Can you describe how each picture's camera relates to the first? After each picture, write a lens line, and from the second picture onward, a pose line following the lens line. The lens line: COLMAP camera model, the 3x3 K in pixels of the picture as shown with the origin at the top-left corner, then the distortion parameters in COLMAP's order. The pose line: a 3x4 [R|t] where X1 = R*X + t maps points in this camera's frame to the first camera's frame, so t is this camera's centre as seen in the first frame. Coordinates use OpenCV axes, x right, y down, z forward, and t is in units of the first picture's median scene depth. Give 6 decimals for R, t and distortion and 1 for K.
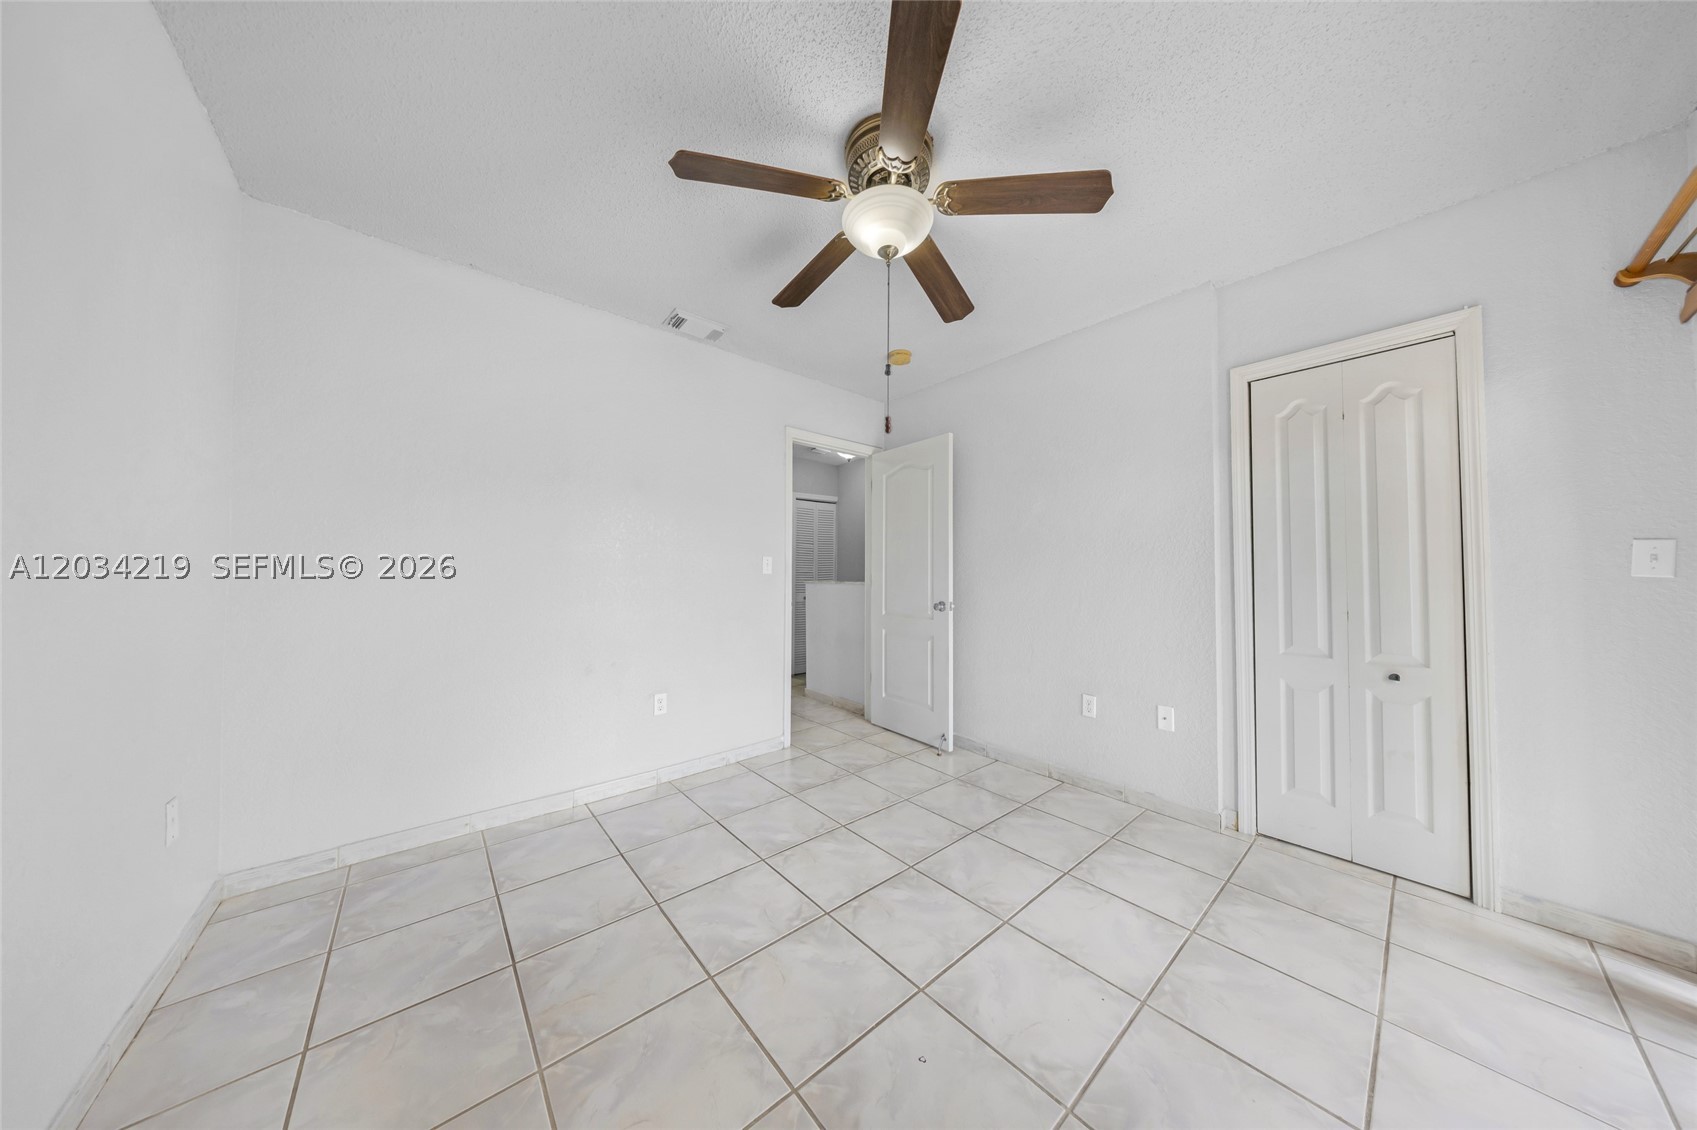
lens RADIAL K [[499.4, 0, 835.4], [0, 499.4, 562.2], [0, 0, 1]] dist [0.000204, -0.000080]
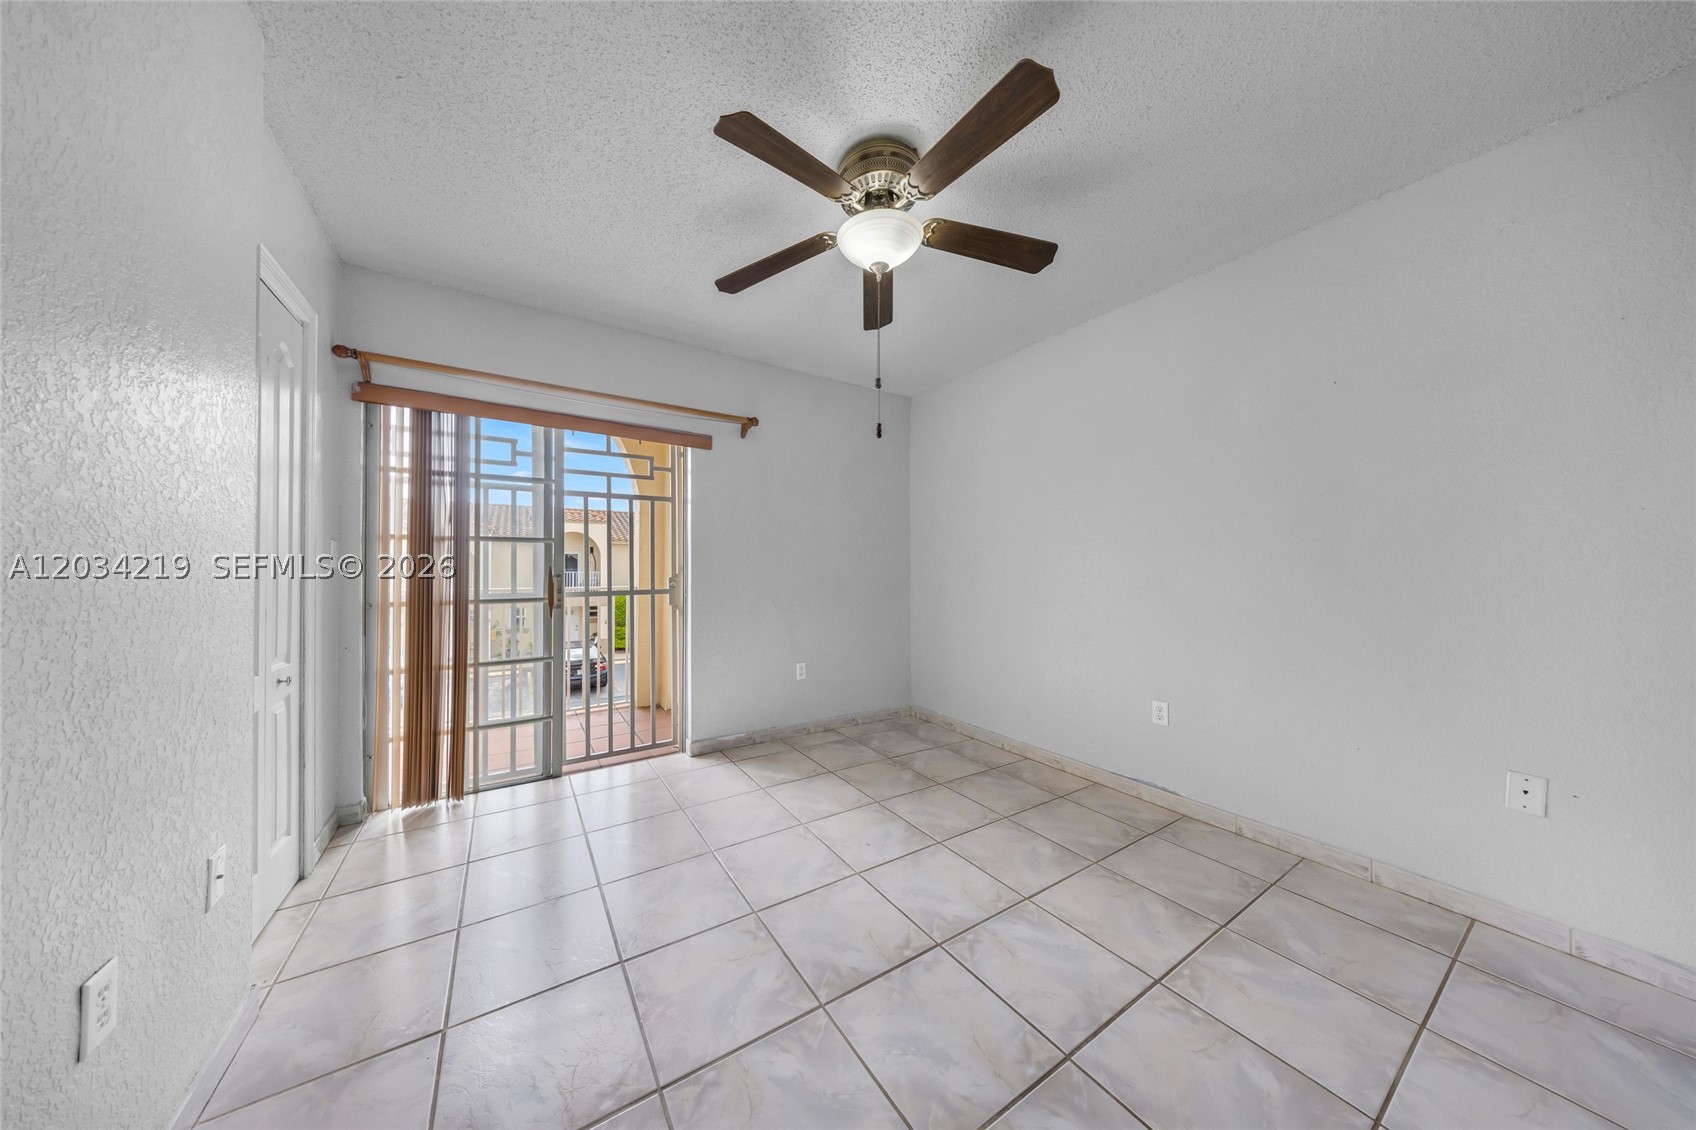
lens RADIAL K [[508.4, 0, 806.3], [0, 508.4, 564.6], [0, 0, 1]] dist [0.013584, -0.000079]
pose [[-0.987513, -0.003953, 0.157489, 0.059694], [-0.010485, 0.999118, -0.040672, 0.046437], [-0.157190, -0.041816, -0.986683, 1.520308]]
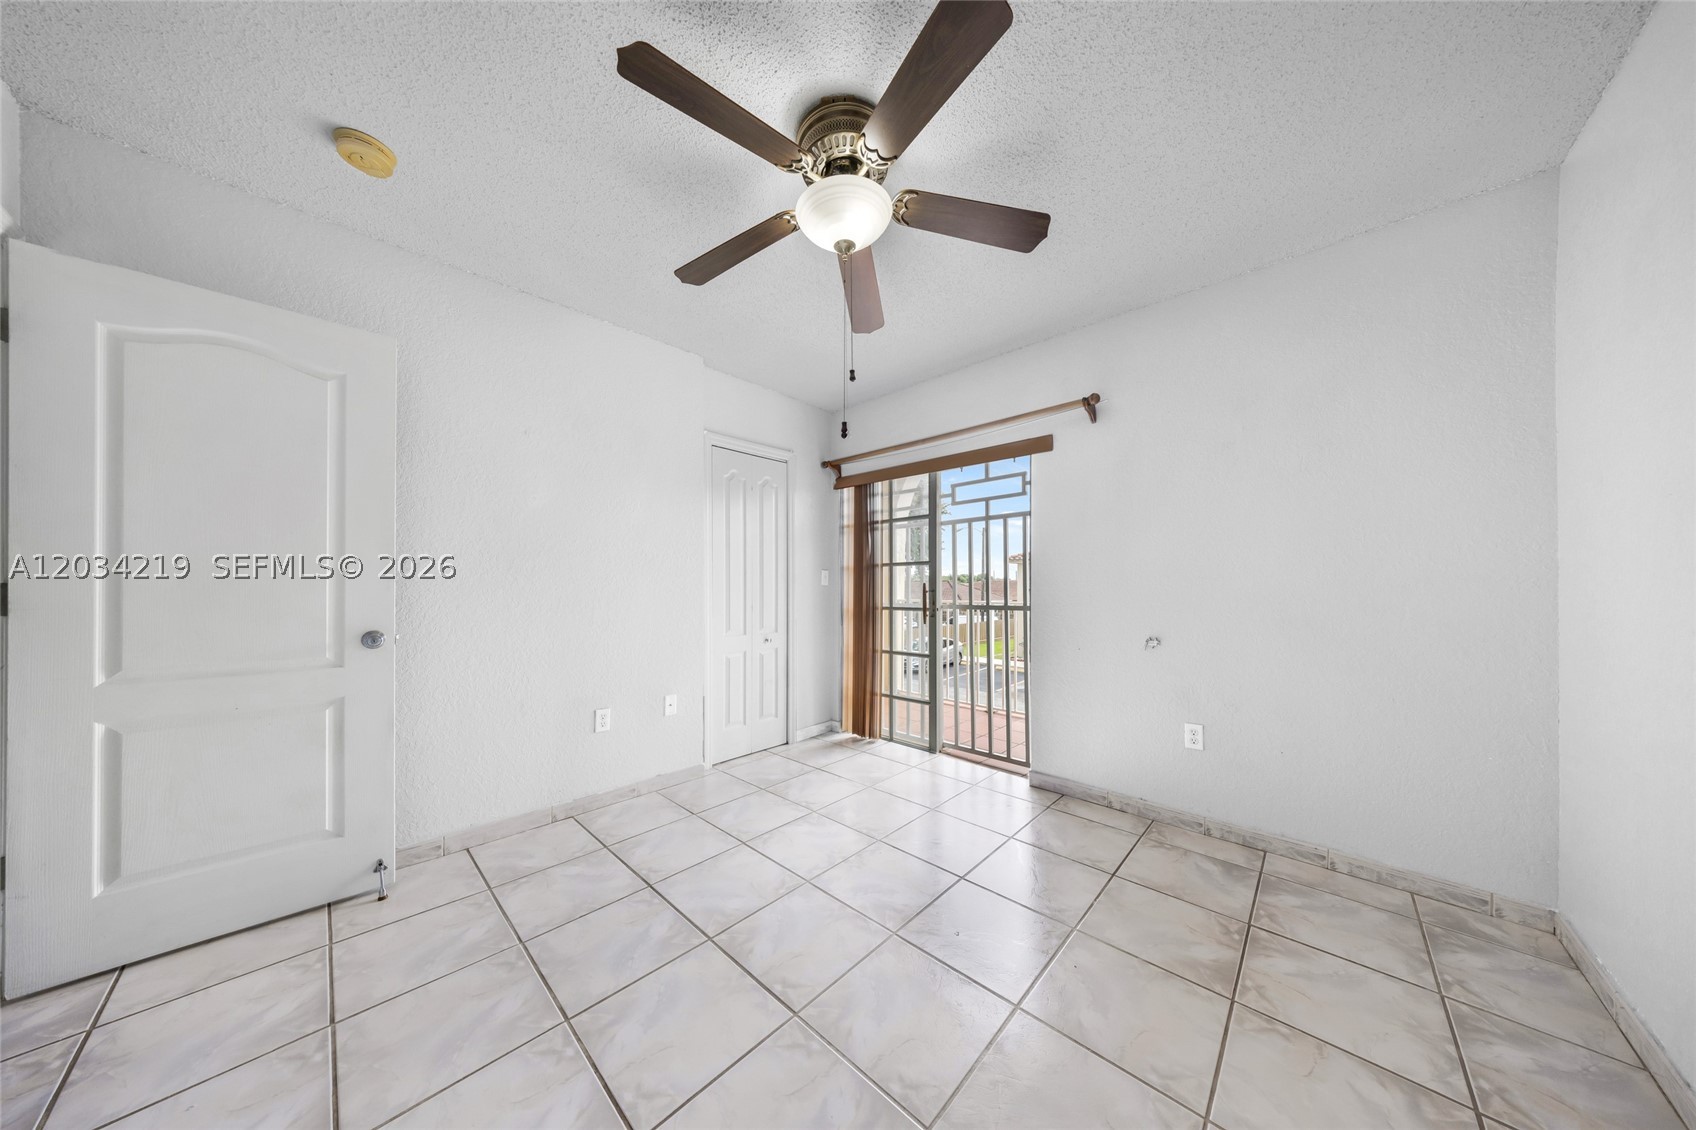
lens RADIAL K [[496.9, 0, 863.8], [0, 496.9, 585.3], [0, 0, 1]] dist [0.000369, 0.000002]
pose [[-0.134321, -0.003153, 0.990933, -0.618754], [-0.029514, 0.999564, -0.000820, 0.018196], [-0.990498, -0.029356, -0.134355, 0.781709]]
